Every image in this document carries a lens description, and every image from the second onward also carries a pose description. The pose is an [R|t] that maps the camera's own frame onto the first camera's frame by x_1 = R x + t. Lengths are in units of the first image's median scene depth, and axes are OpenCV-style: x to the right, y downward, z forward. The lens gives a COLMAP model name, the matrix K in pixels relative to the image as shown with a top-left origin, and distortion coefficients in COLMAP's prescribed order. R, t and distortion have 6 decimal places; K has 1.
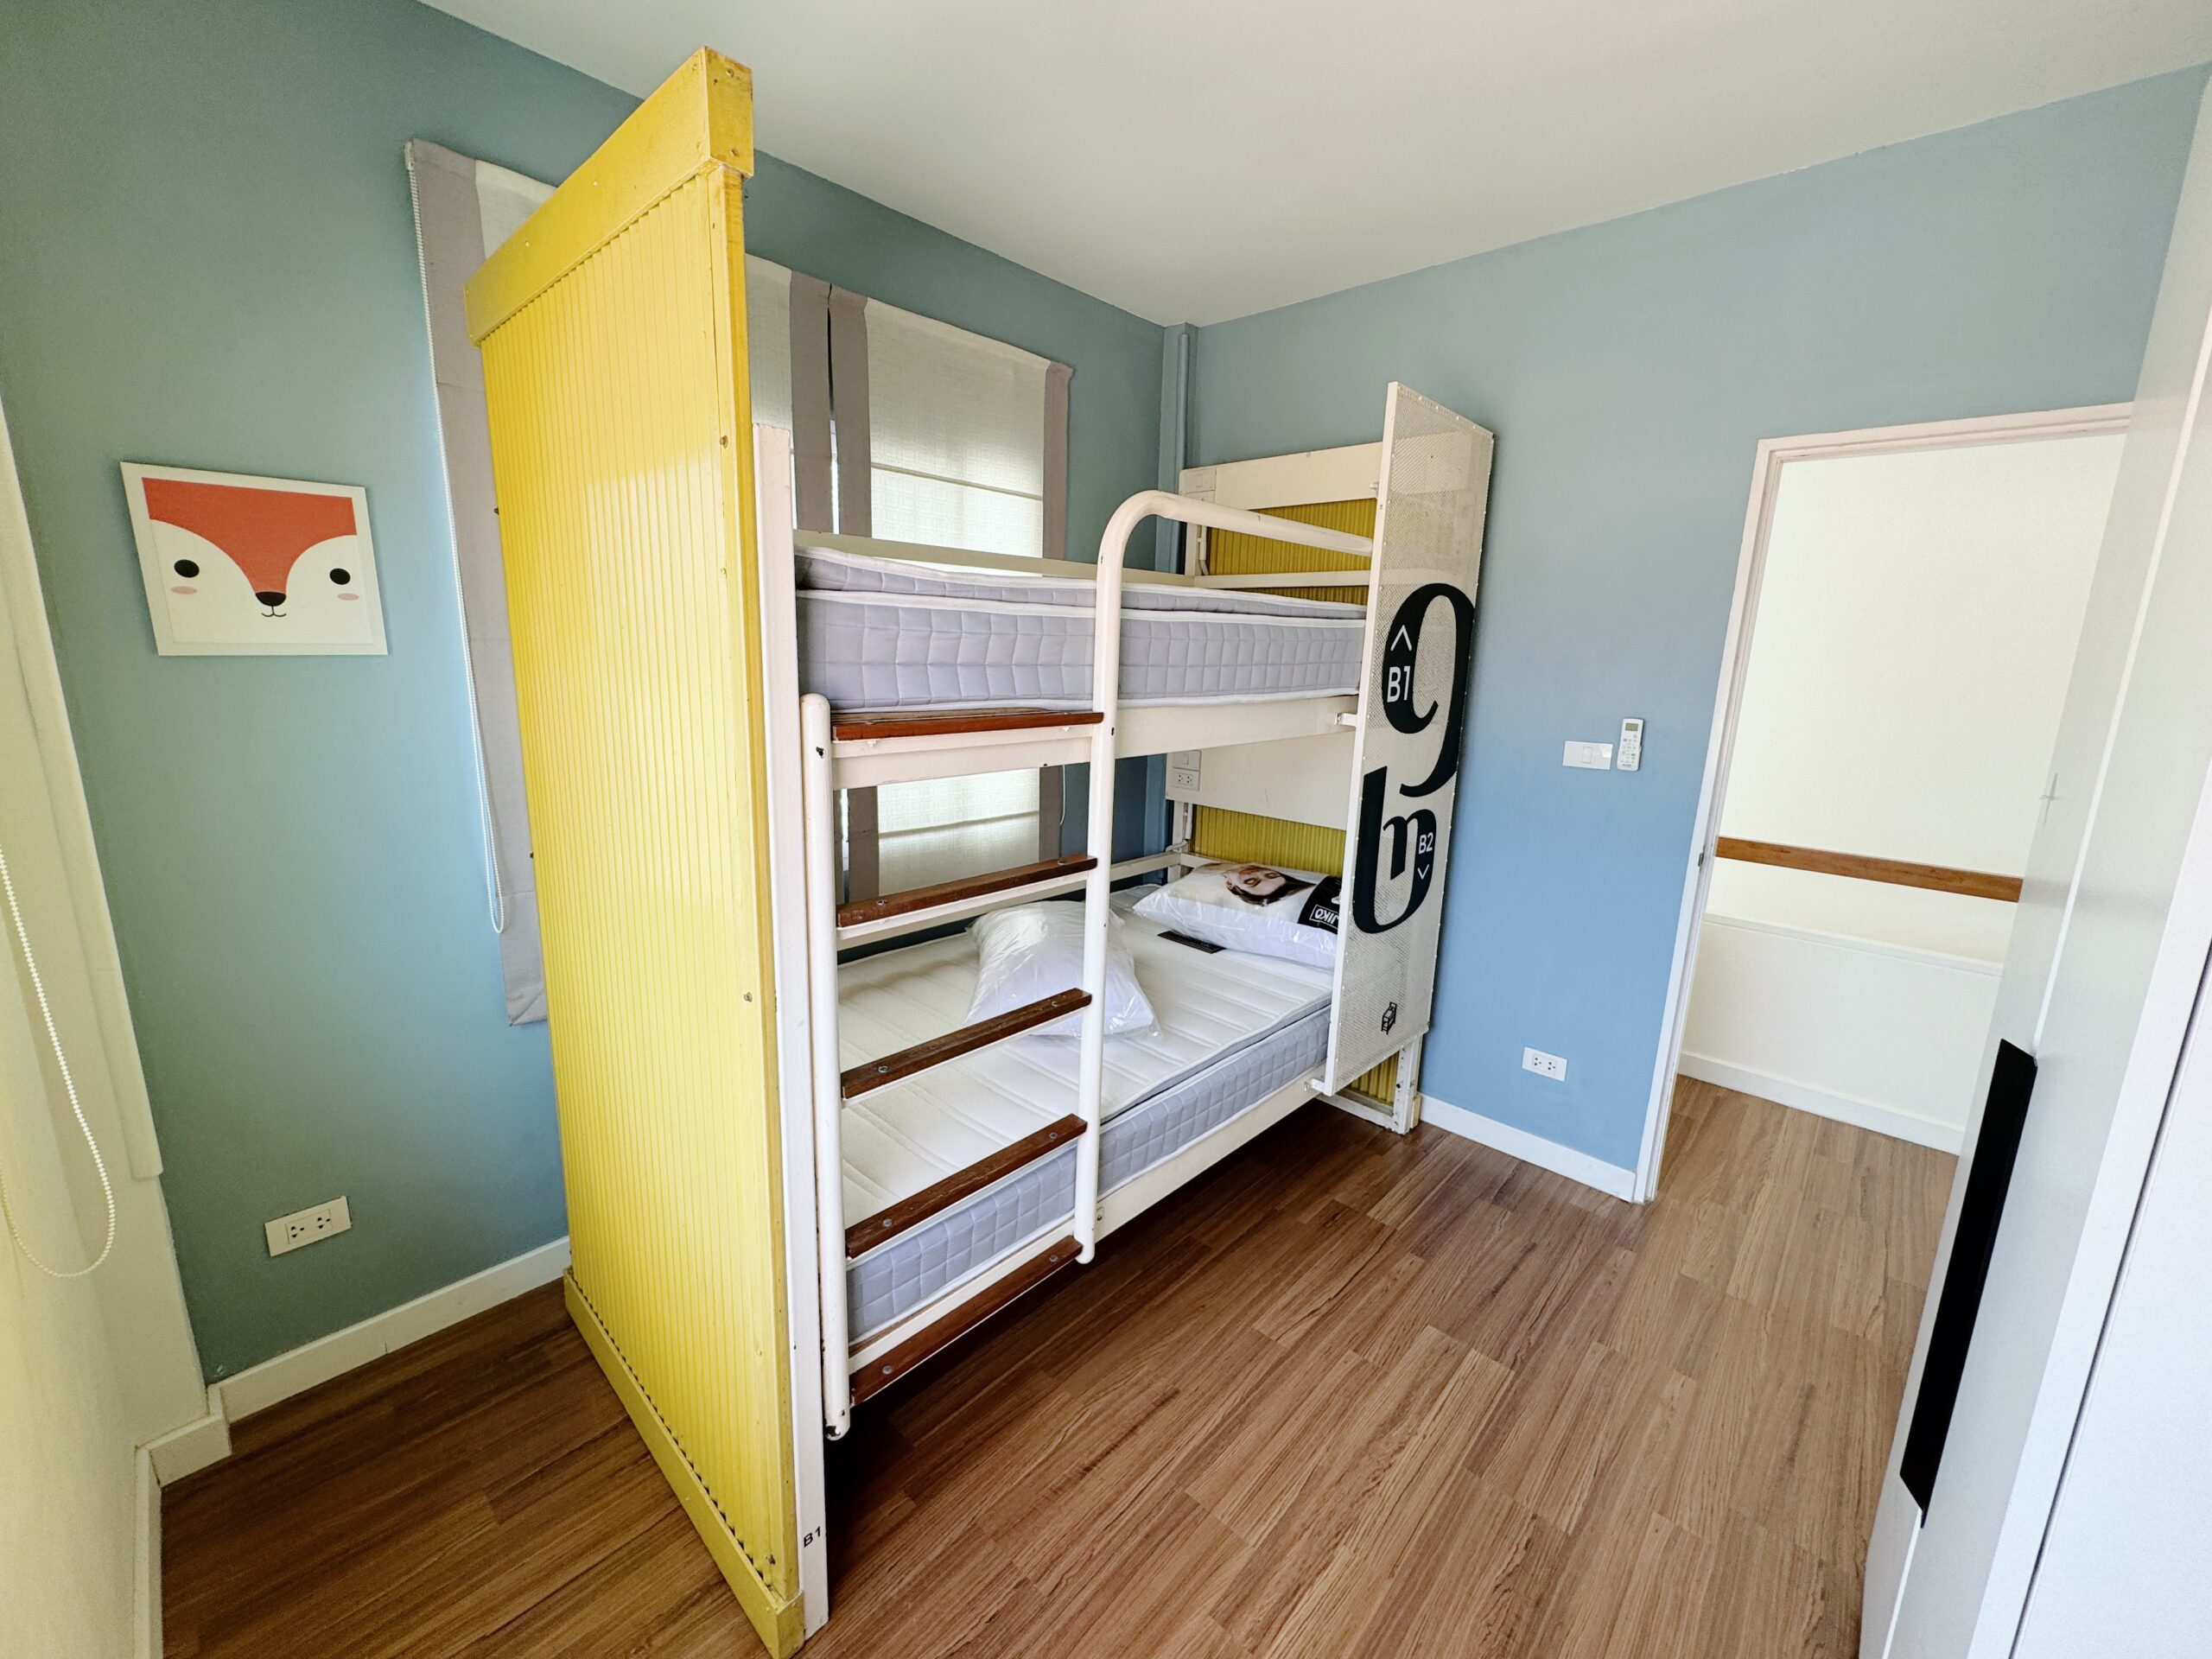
lens RADIAL K [[886.8, 0, 1100.6], [0, 886.8, 821.5], [0, 0, 1]] dist [-0.009882, 0.003202]
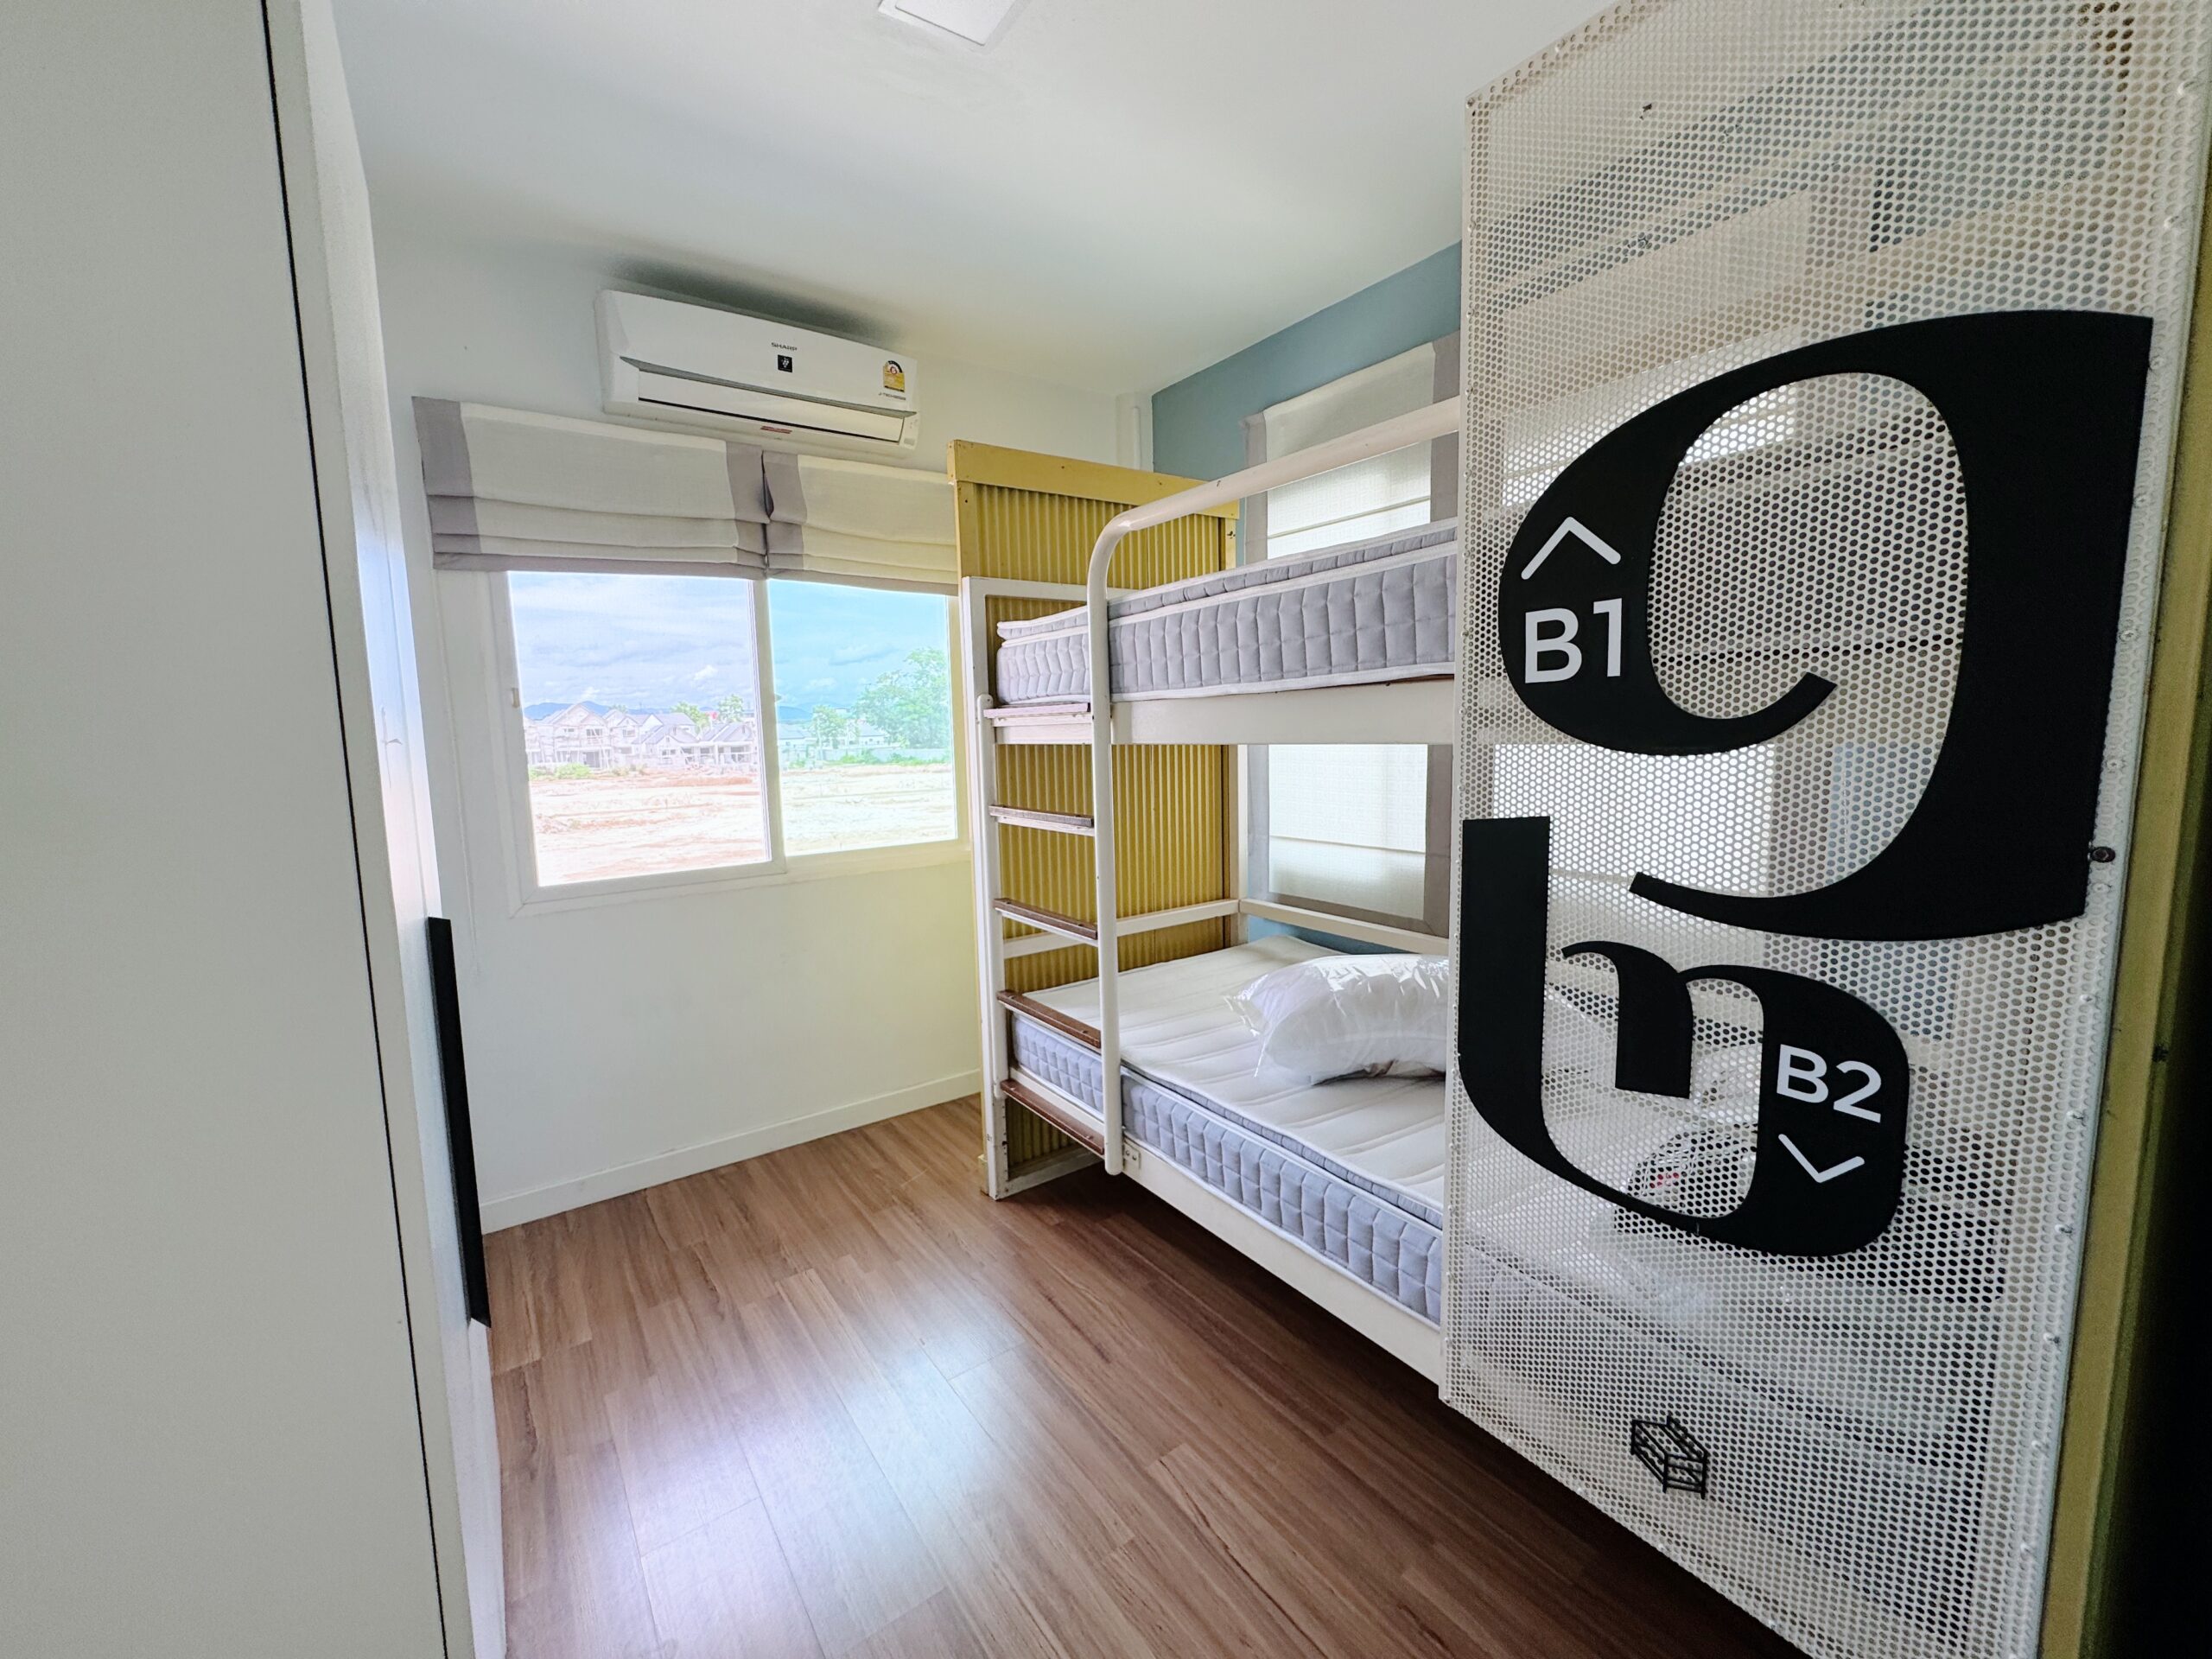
lens RADIAL K [[886.8, 0, 1100.6], [0, 886.8, 821.5], [0, 0, 1]] dist [-0.009882, 0.003202]
pose [[-0.207437, 0.086530, -0.974414, 0.885416], [-0.166441, 0.978435, 0.122319, -0.083386], [0.963985, 0.187556, -0.188561, 0.907598]]
